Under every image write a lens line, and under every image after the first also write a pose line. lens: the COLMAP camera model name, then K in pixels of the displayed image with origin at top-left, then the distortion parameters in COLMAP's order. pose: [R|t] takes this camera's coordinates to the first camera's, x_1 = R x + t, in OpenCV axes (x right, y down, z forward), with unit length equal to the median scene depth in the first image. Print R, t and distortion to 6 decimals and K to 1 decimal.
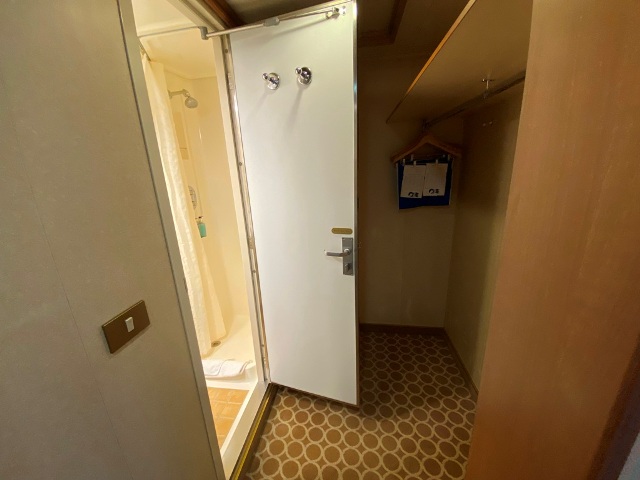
lens RADIAL K [[260.2, 0, 316.1], [0, 260.2, 243.1], [0, 0, 1]] dist [0.005973, -0.000073]
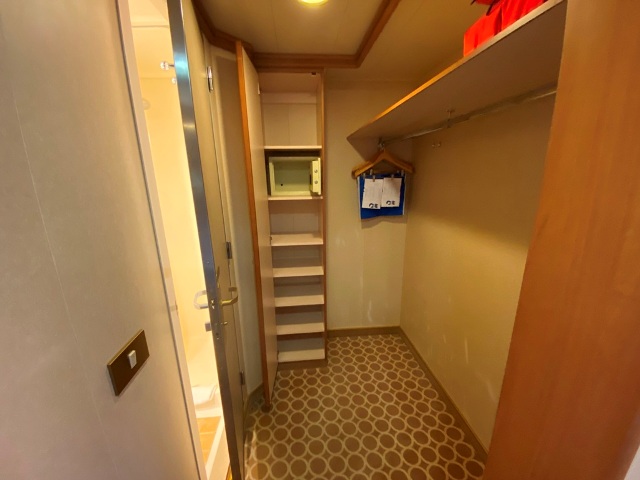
lens RADIAL K [[260.2, 0, 308.5], [0, 260.2, 243.1], [0, 0, 1]] dist [0.005973, -0.000073]
pose [[0.974574, -0.032161, 0.221745, -0.139934], [0.039073, 0.998875, -0.026857, -0.011899], [-0.220632, 0.034838, 0.974735, 0.006031]]
